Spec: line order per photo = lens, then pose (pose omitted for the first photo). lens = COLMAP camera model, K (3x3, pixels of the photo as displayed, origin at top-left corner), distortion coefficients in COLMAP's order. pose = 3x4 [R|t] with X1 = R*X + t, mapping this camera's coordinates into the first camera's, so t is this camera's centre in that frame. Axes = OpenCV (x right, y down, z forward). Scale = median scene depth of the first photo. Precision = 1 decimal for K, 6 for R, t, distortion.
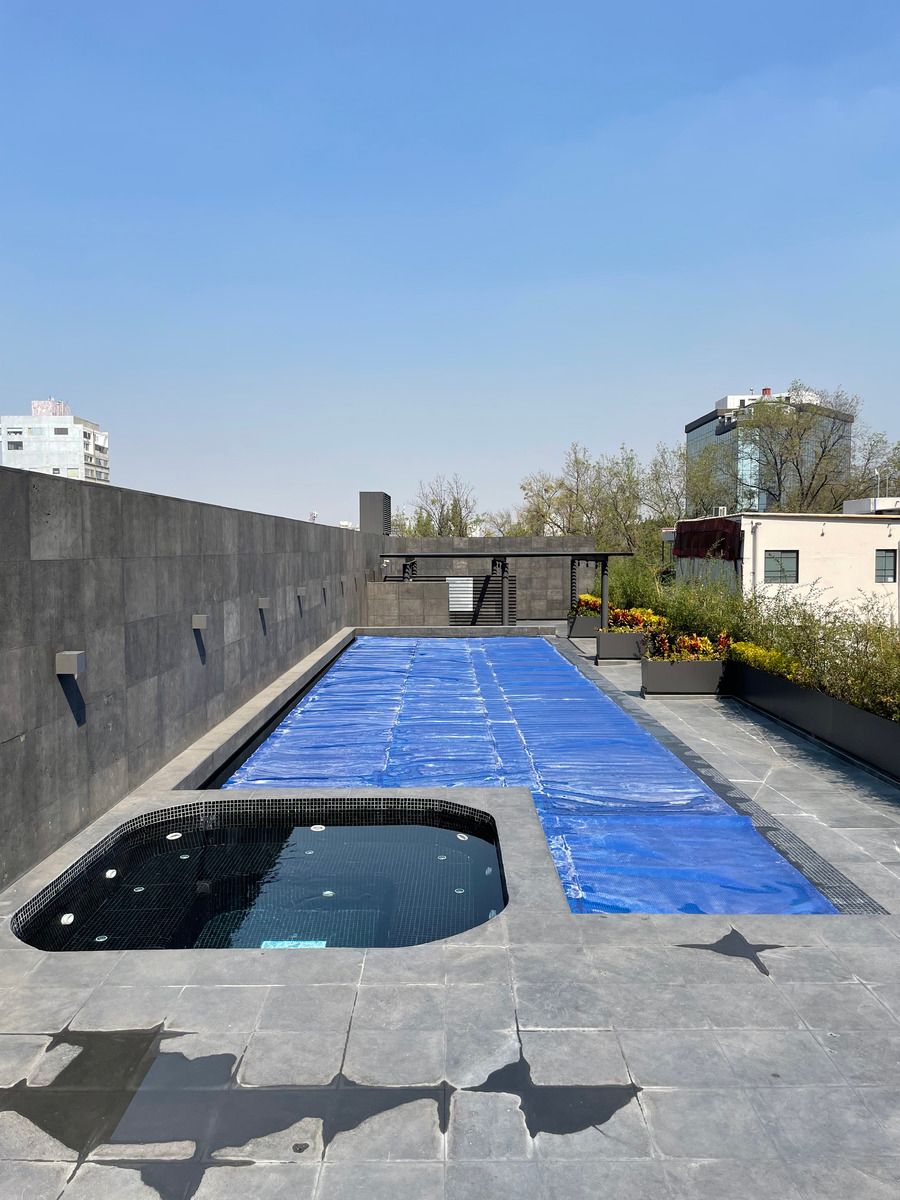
lens RADIAL K [[902.7, 0, 450.0], [0, 902.7, 600.0], [0, 0, 1]] dist [0.088282, -0.128347]
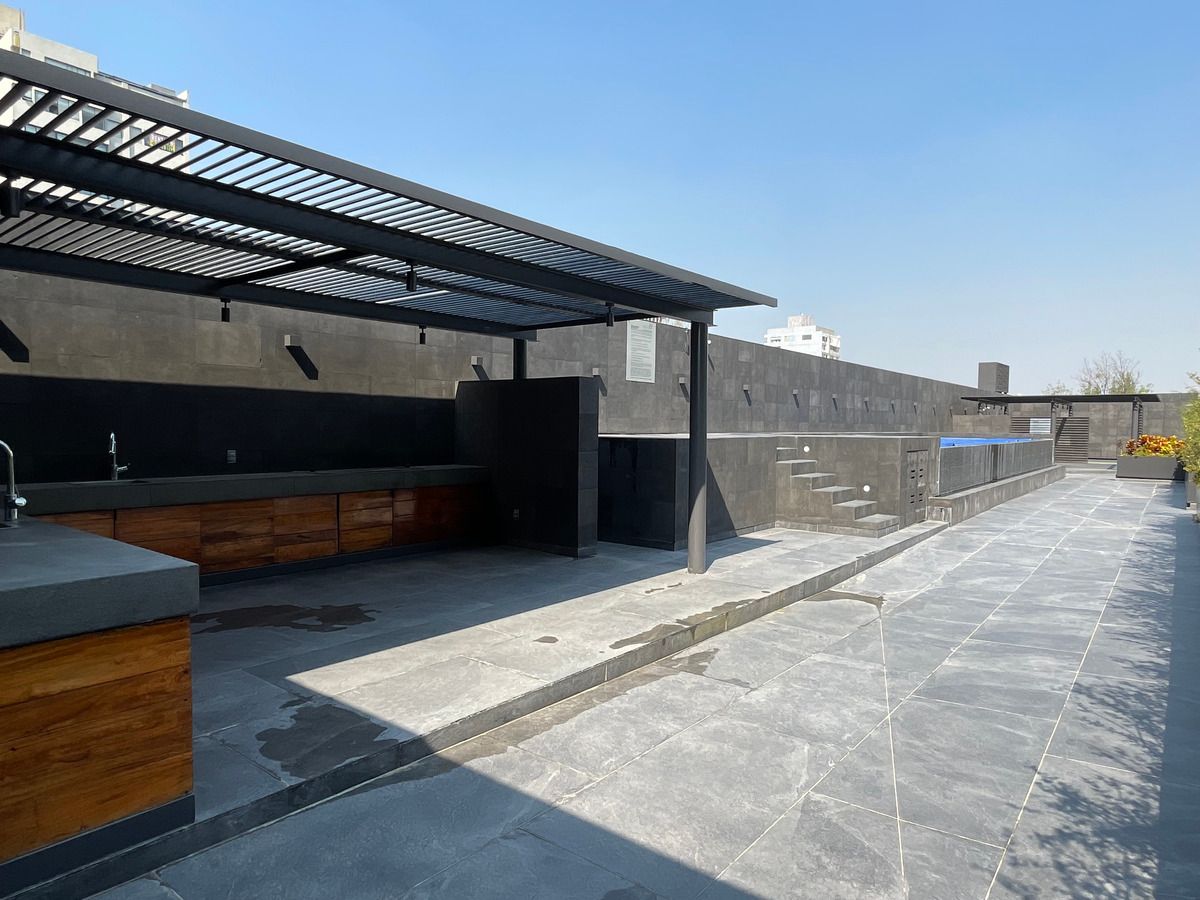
lens RADIAL K [[741.3, 0, 600.0], [0, 741.3, 450.0], [0, 0, 1]] dist [0.001723, 0.000016]
pose [[0.781371, 0.033563, -0.623163, 0.241224], [-0.051163, 0.998636, -0.010366, 0.088441], [0.621966, 0.039983, 0.782023, -0.417203]]
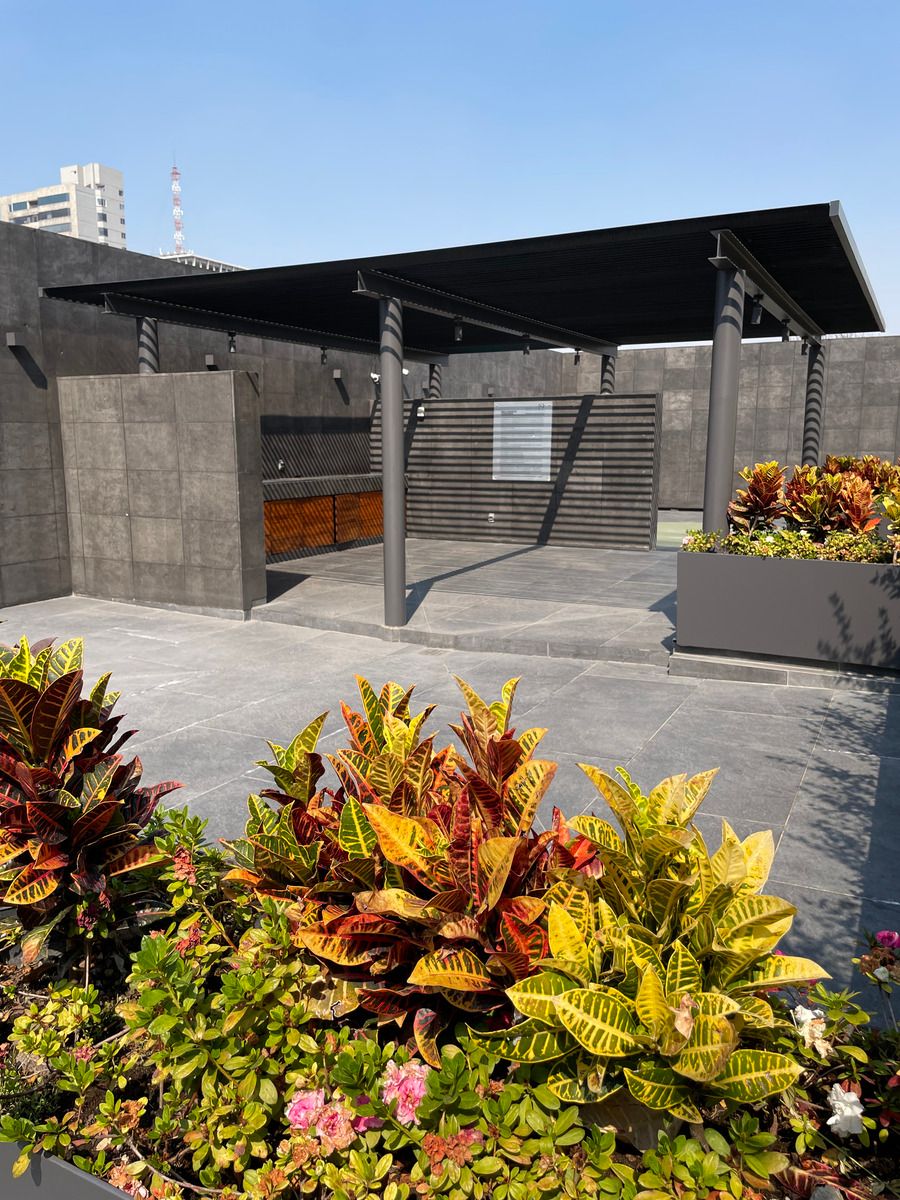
lens RADIAL K [[902.7, 0, 450.0], [0, 902.7, 600.0], [0, 0, 1]] dist [0.088282, -0.128347]
pose [[0.882920, 0.086071, -0.461568, 0.229306], [-0.031494, 0.991697, 0.124684, 0.019579], [0.468467, -0.095550, 0.878299, 0.737145]]
